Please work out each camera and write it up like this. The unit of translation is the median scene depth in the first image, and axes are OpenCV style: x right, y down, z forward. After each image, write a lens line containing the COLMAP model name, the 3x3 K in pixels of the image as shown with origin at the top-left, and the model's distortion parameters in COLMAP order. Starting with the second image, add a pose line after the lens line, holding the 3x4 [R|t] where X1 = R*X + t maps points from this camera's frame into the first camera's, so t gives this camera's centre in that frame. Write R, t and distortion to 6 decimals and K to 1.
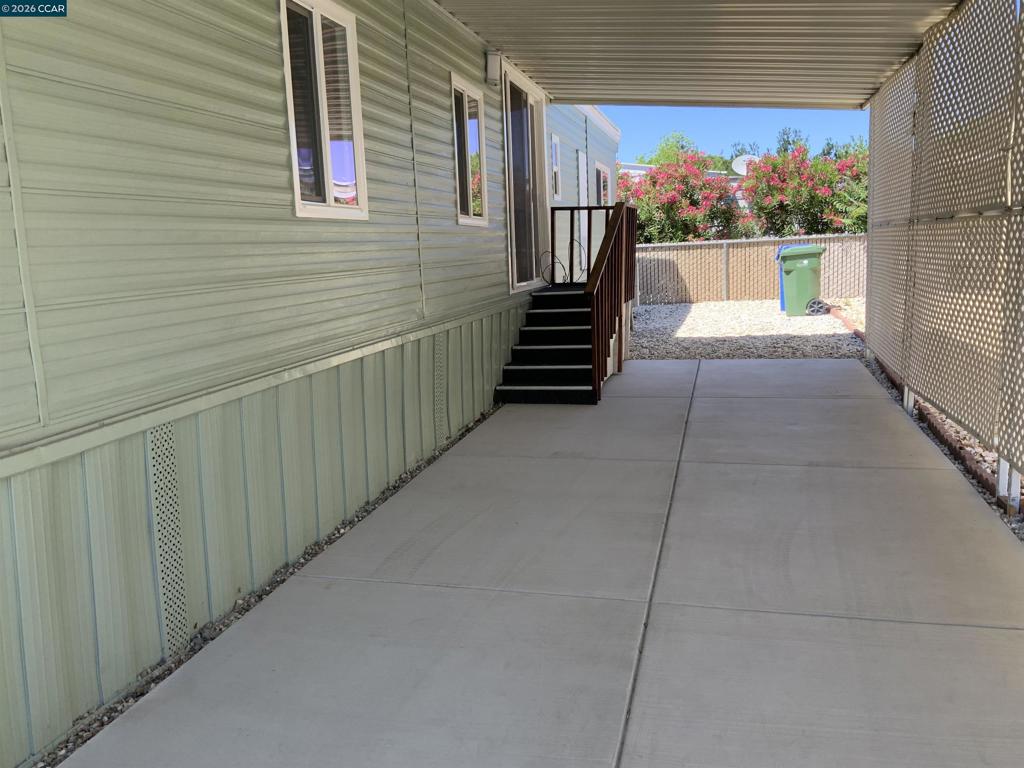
lens RADIAL K [[843.6, 0, 507.6], [0, 843.6, 378.0], [0, 0, 1]] dist [0.113191, -0.232663]
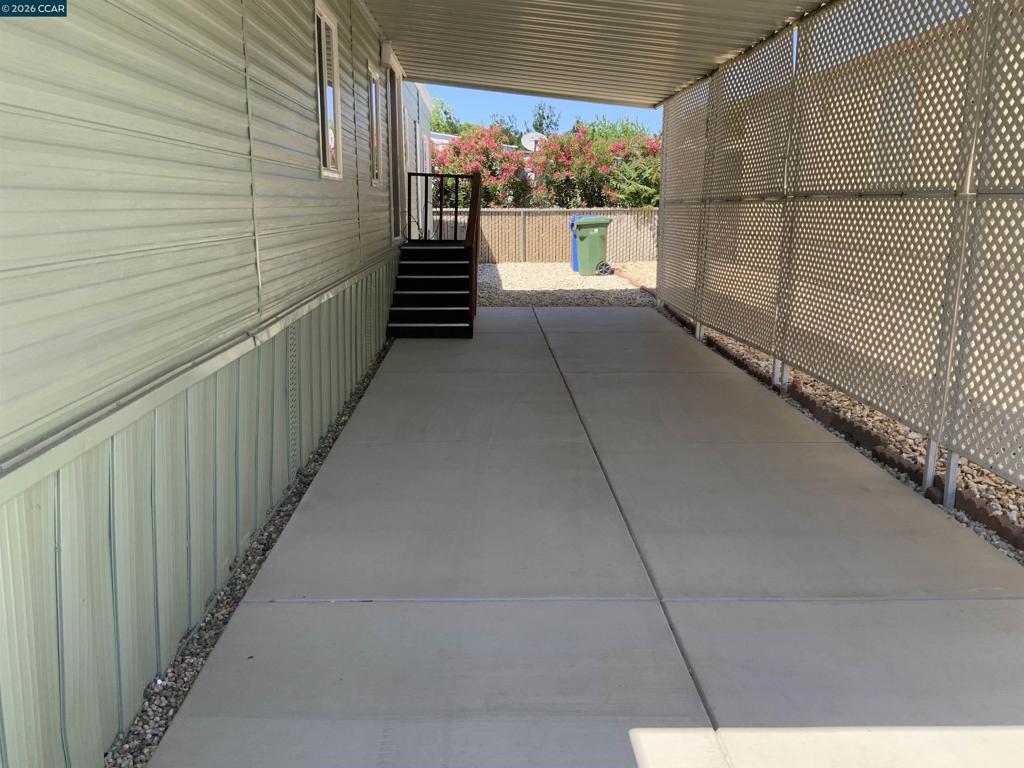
lens RADIAL K [[843.6, 0, 507.6], [0, 843.6, 378.0], [0, 0, 1]] dist [0.113191, -0.232663]
pose [[0.960073, -0.012807, 0.279457, -0.104302], [0.000927, 0.999092, 0.042601, 0.020065], [-0.279749, -0.040641, 0.959213, -0.112169]]
